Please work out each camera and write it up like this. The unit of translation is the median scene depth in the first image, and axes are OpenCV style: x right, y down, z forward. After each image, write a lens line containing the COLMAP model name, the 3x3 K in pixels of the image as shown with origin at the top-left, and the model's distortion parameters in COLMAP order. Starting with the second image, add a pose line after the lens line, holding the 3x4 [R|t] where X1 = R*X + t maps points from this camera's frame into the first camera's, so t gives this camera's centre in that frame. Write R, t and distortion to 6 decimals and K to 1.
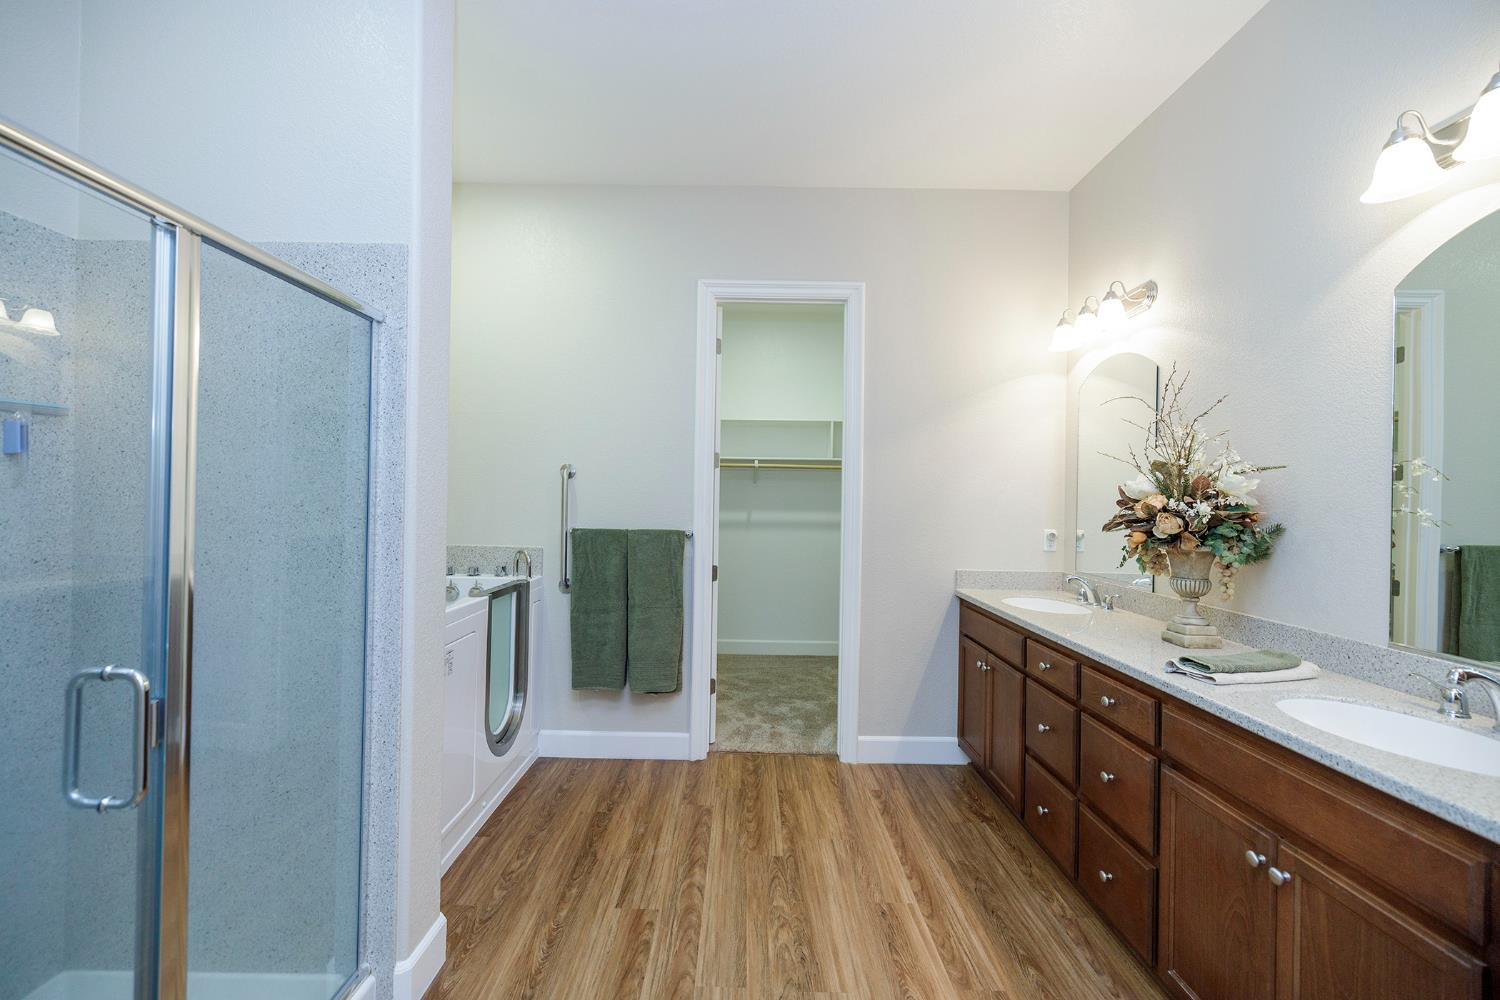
lens RADIAL K [[624.4, 0, 742.5], [0, 624.4, 491.4], [0, 0, 1]] dist [-0.000221, 0.000203]
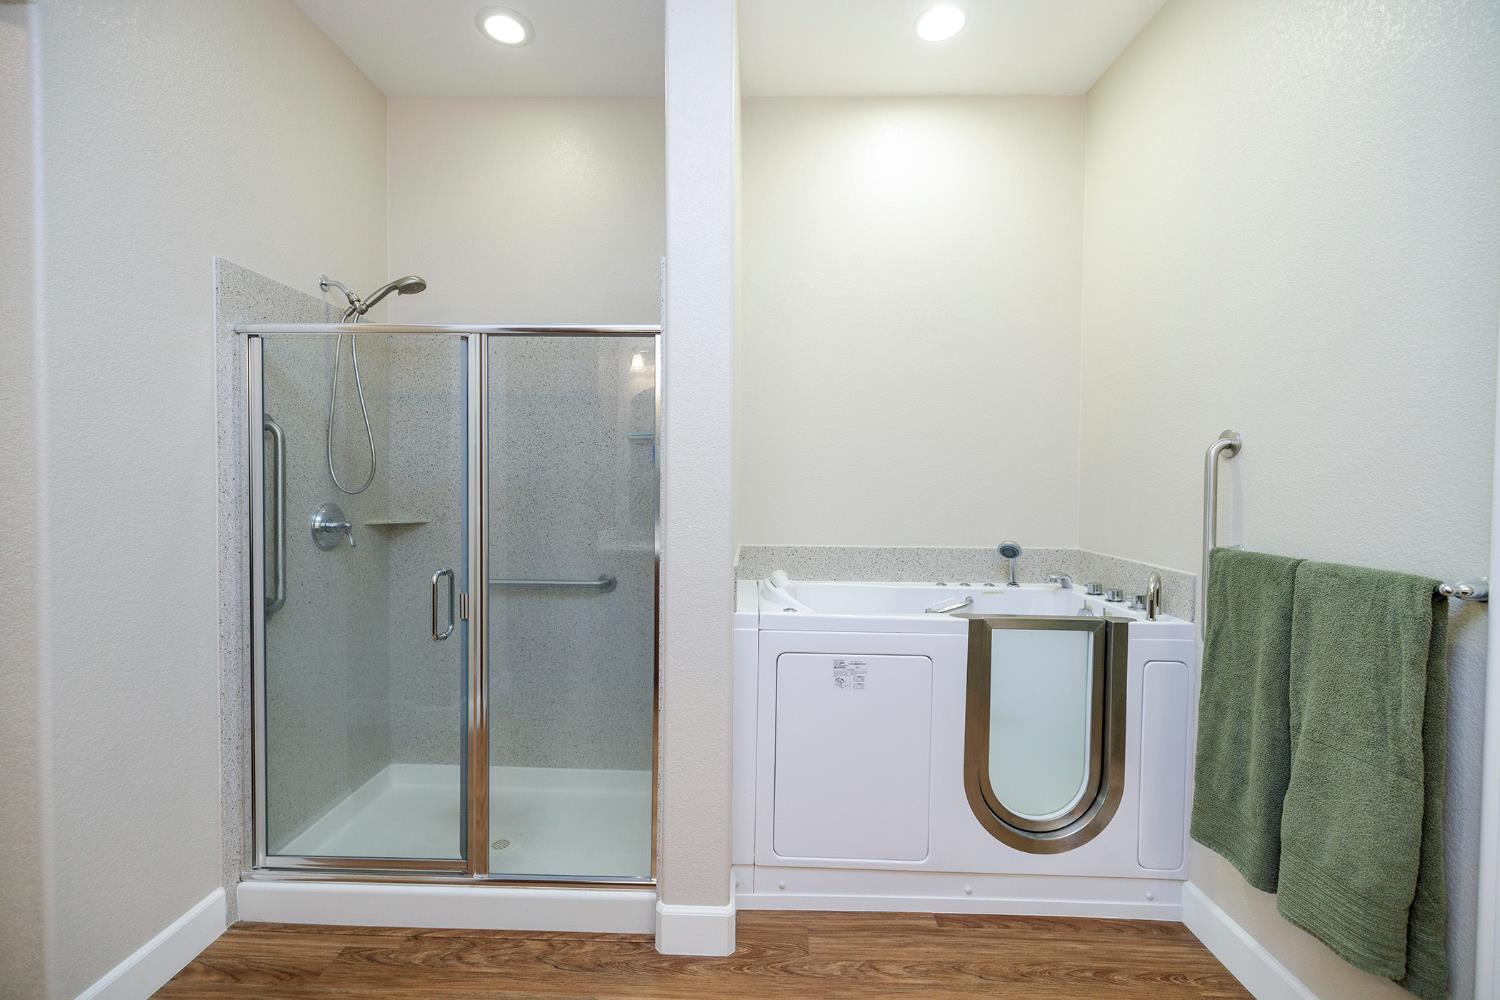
lens RADIAL K [[624.4, 0, 746.8], [0, 624.4, 507.0], [0, 0, 1]] dist [-0.000221, 0.000203]
pose [[-0.024890, 0.022290, -0.999442, 0.296331], [0.001848, 0.999751, 0.022251, 0.012317], [0.999688, -0.001294, -0.024925, 0.637291]]
